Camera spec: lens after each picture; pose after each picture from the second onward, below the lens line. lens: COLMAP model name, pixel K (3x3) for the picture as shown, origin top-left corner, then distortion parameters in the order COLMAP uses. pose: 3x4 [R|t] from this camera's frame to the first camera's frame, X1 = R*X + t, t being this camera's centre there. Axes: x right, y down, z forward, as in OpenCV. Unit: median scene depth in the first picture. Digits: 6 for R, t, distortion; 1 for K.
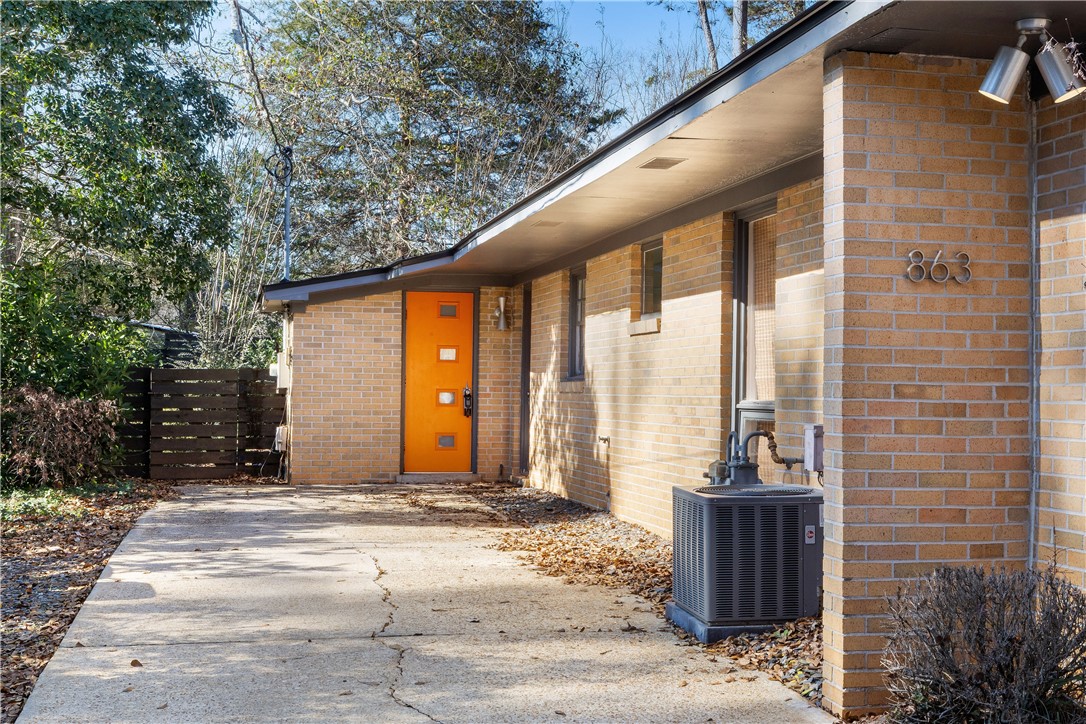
lens RADIAL K [[1618.2, 0, 543.0], [0, 1618.2, 362.0], [0, 0, 1]] dist [-0.013294, -0.070884]
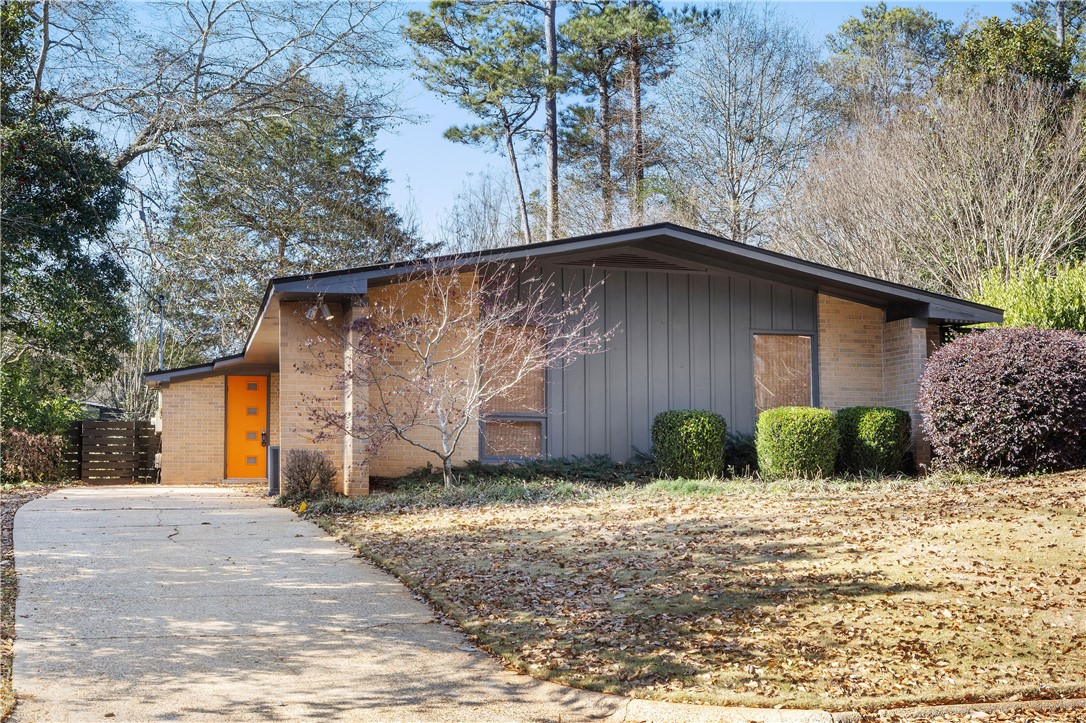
lens RADIAL K [[1556.7, 0, 543.0], [0, 1556.7, 361.5], [0, 0, 1]] dist [-0.002527, -0.038164]
pose [[0.999199, -0.007566, 0.039284, 0.200405], [0.009634, 0.998563, -0.052710, 0.035344], [-0.038829, 0.053046, 0.997837, -0.741678]]
